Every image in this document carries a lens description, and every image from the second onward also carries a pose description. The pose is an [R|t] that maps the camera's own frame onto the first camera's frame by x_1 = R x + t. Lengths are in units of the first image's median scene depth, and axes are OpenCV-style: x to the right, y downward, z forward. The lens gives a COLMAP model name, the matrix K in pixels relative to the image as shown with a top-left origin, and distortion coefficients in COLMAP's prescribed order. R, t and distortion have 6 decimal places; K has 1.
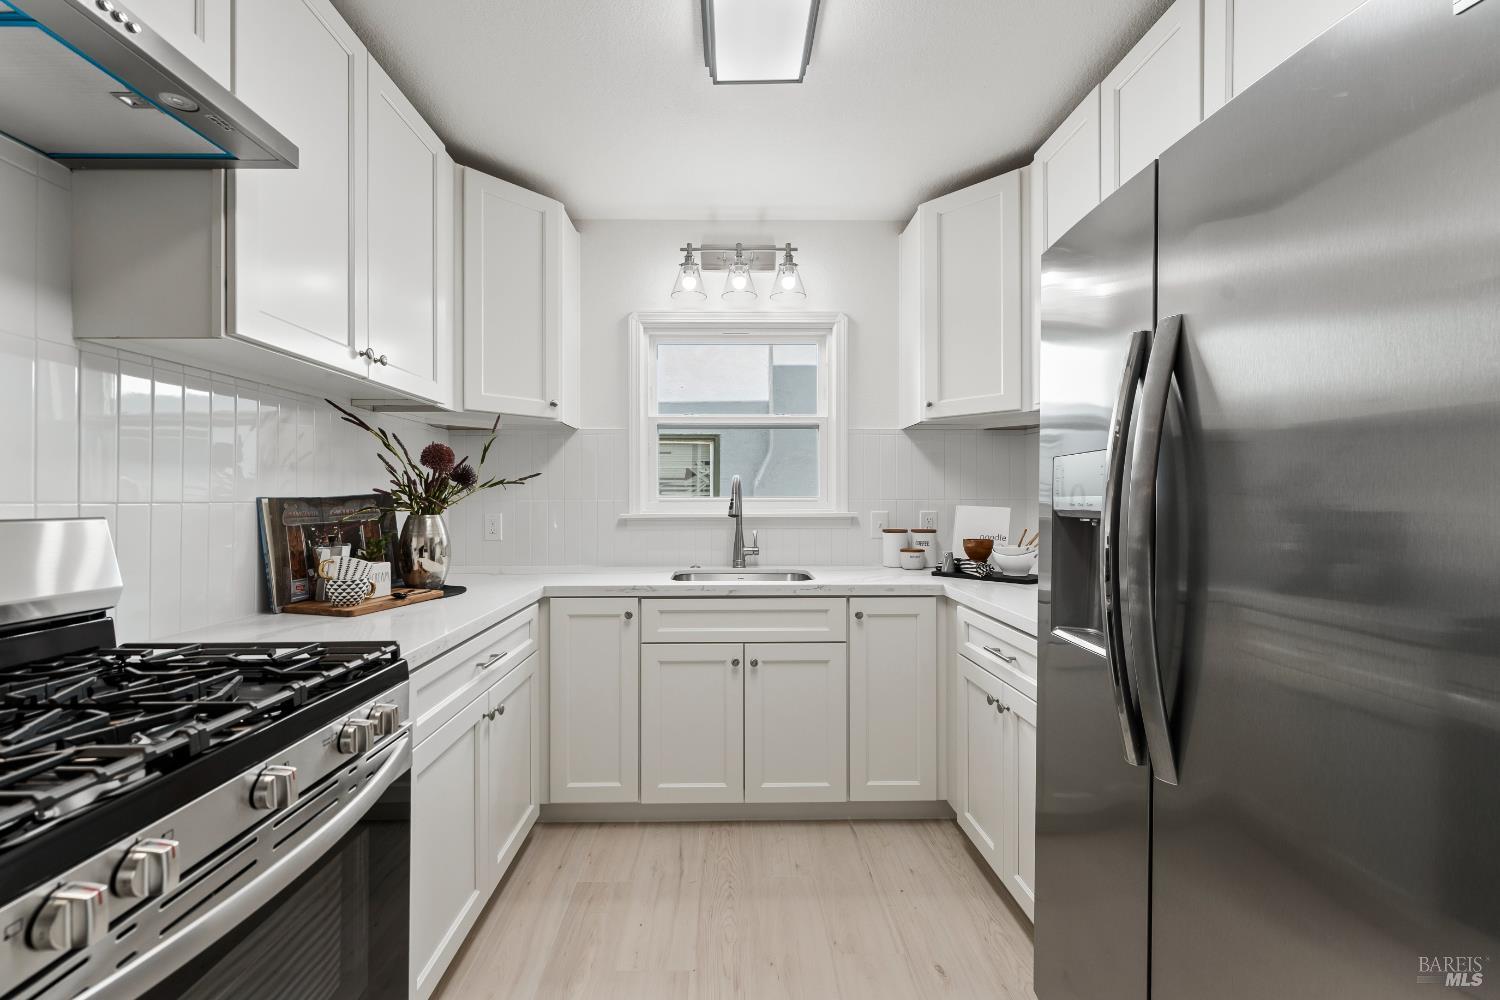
lens RADIAL K [[601.1, 0, 733.5], [0, 601.1, 495.0], [0, 0, 1]] dist [-0.002454, 0.000271]
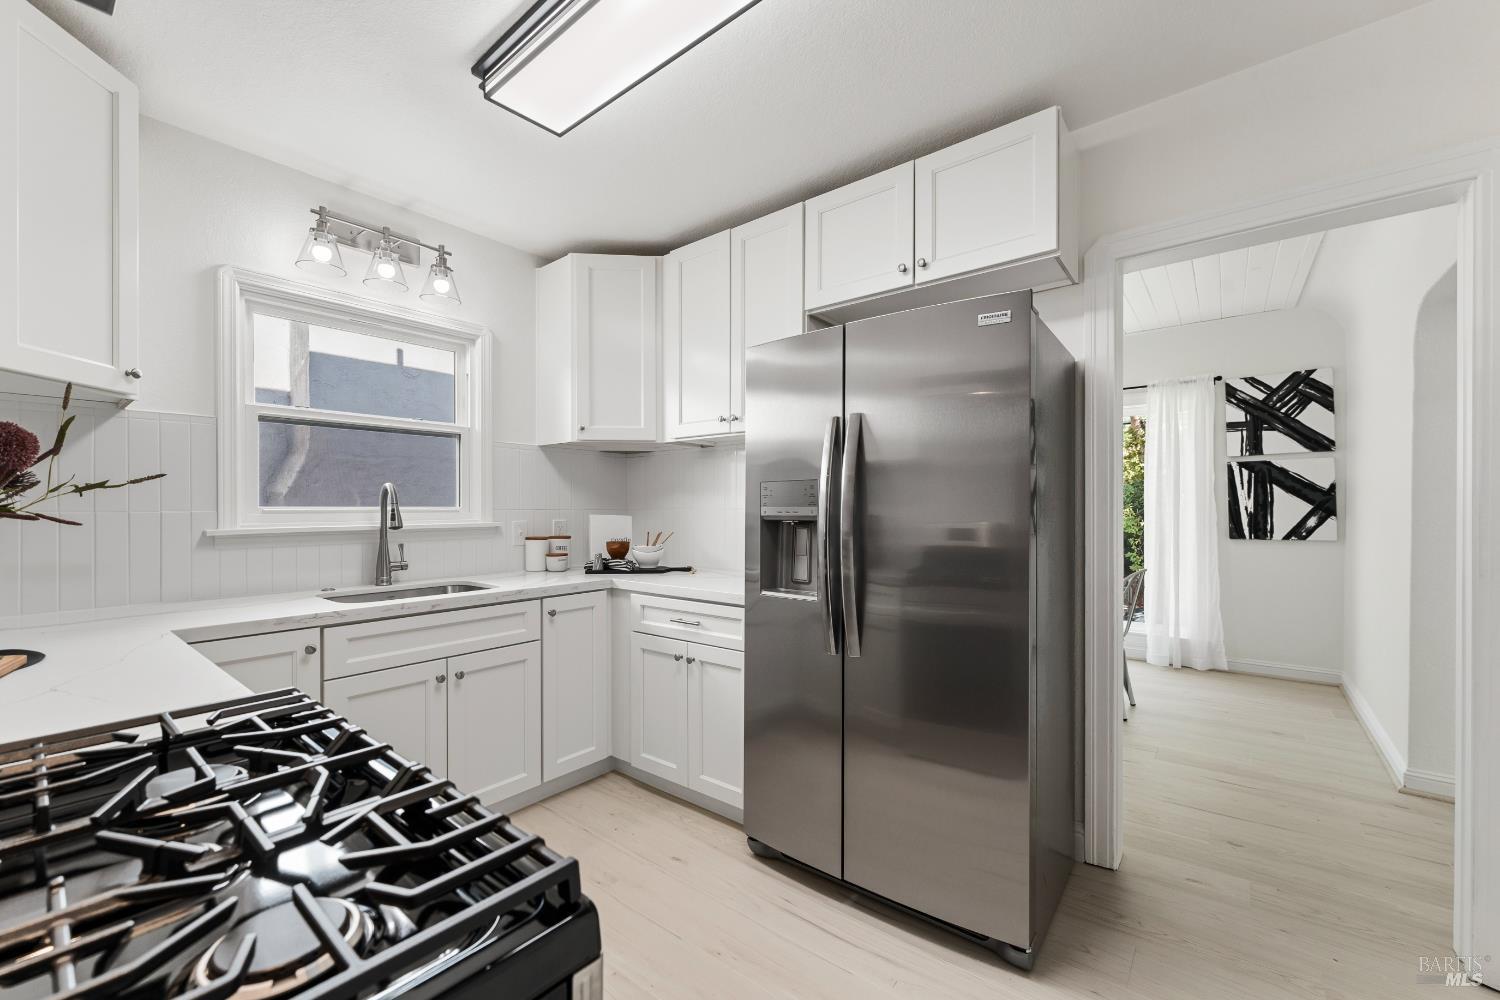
lens RADIAL K [[601.1, 0, 735.6], [0, 601.1, 507.6], [0, 0, 1]] dist [-0.002454, 0.000271]
pose [[0.654377, 0.000256, 0.756169, -0.400057], [-0.002108, 0.999997, 0.001486, 0.001251], [-0.756166, -0.002566, 0.654375, 0.011744]]
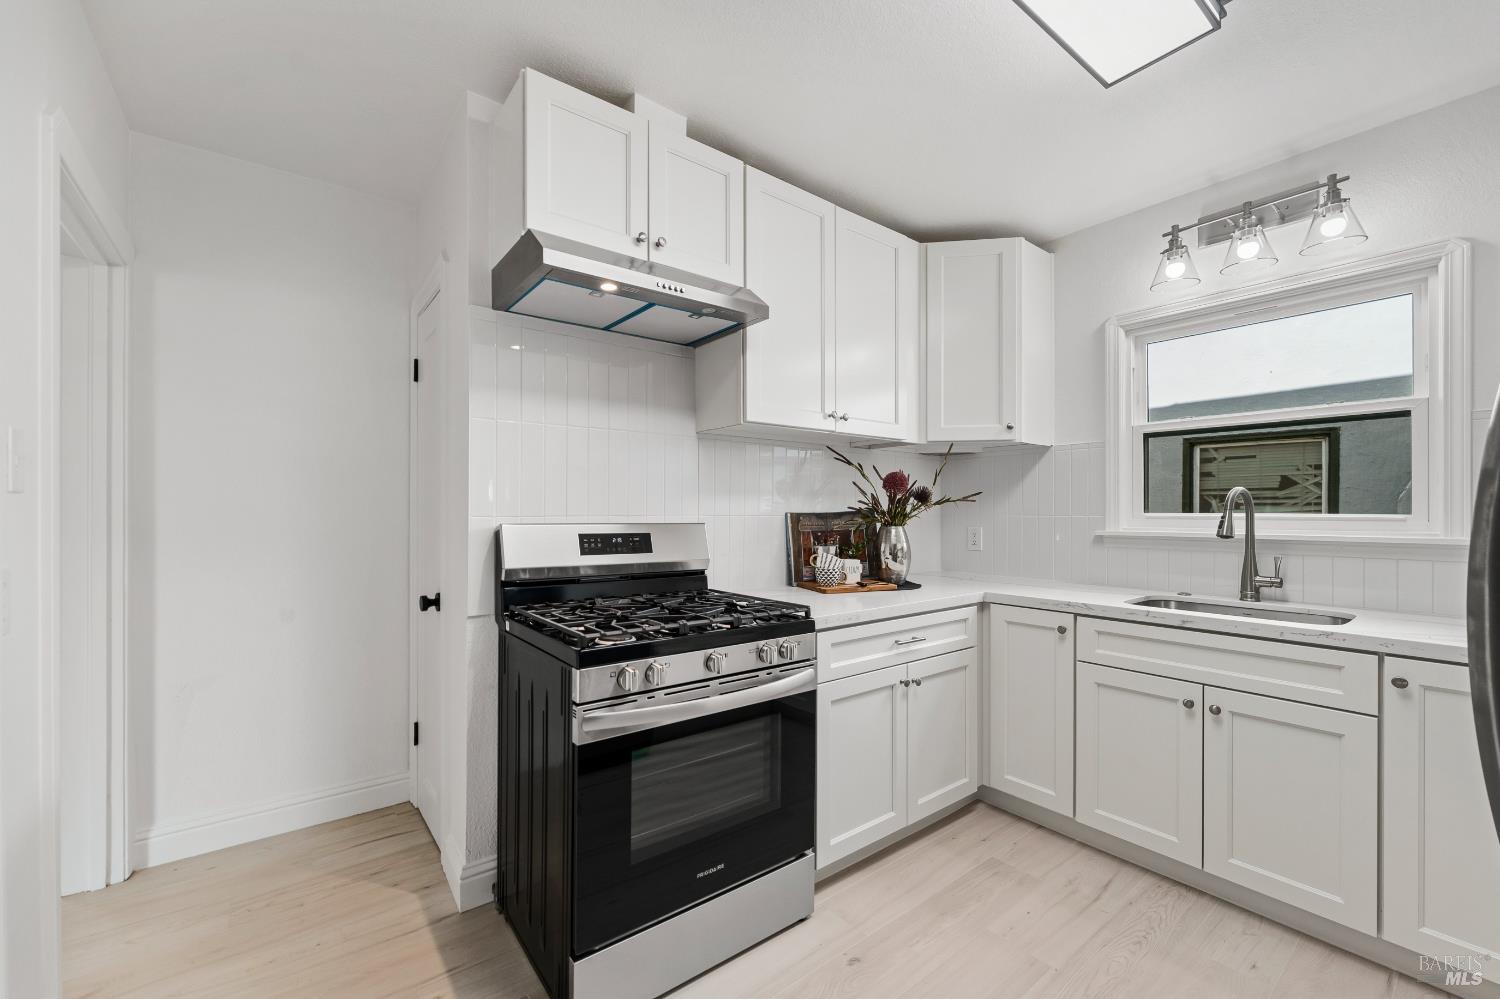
lens RADIAL K [[601.1, 0, 743.3], [0, 601.1, 508.9], [0, 0, 1]] dist [-0.002454, 0.000271]
pose [[0.604713, 0.000316, -0.796443, 0.294373], [0.000318, 1.000000, 0.000638, -0.005057], [0.796443, -0.000639, 0.604713, -0.039863]]
